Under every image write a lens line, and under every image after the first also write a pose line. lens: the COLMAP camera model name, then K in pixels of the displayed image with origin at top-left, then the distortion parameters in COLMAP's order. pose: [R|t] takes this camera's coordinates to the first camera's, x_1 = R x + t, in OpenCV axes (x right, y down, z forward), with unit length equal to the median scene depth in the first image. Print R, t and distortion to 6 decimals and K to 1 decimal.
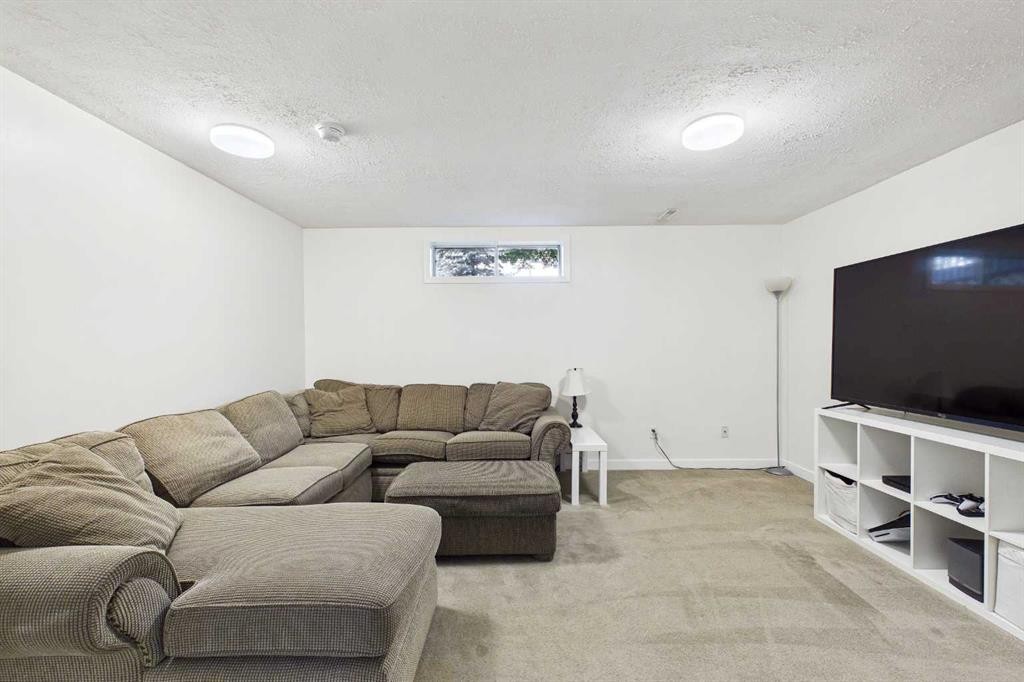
lens RADIAL K [[431.6, 0, 512.5], [0, 431.6, 346.8], [0, 0, 1]] dist [-0.000047, -0.000265]
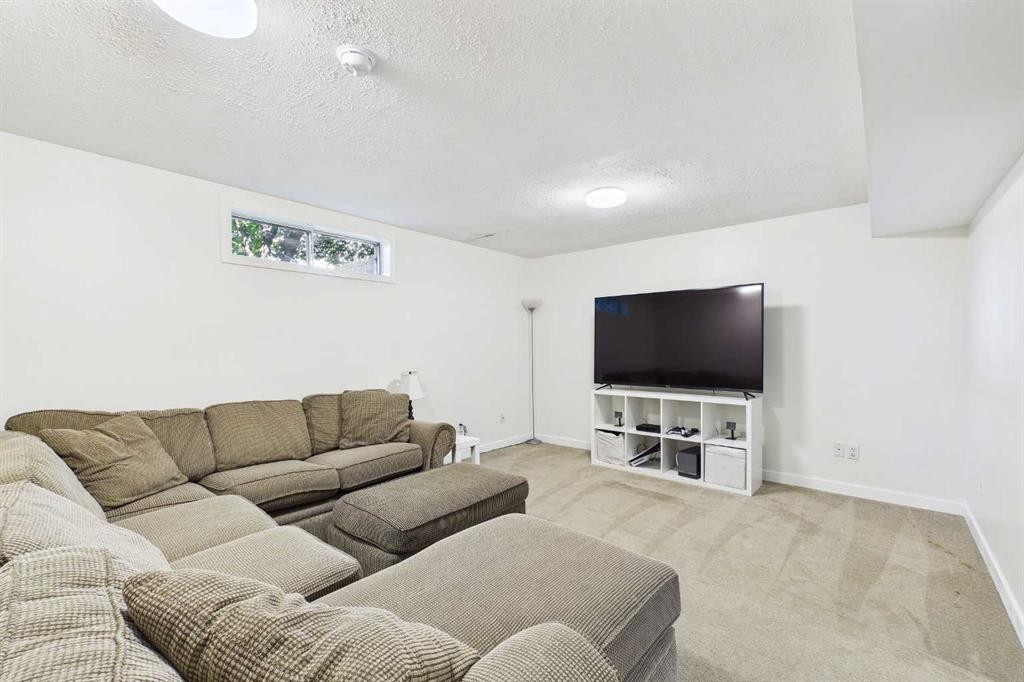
lens RADIAL K [[431.6, 0, 512.5], [0, 431.6, 346.8], [0, 0, 1]] dist [-0.000047, -0.000265]
pose [[0.644996, 0.001916, 0.764183, -0.626204], [0.006742, 0.999944, -0.008198, 0.003051], [-0.764156, 0.010440, 0.644947, 0.246973]]
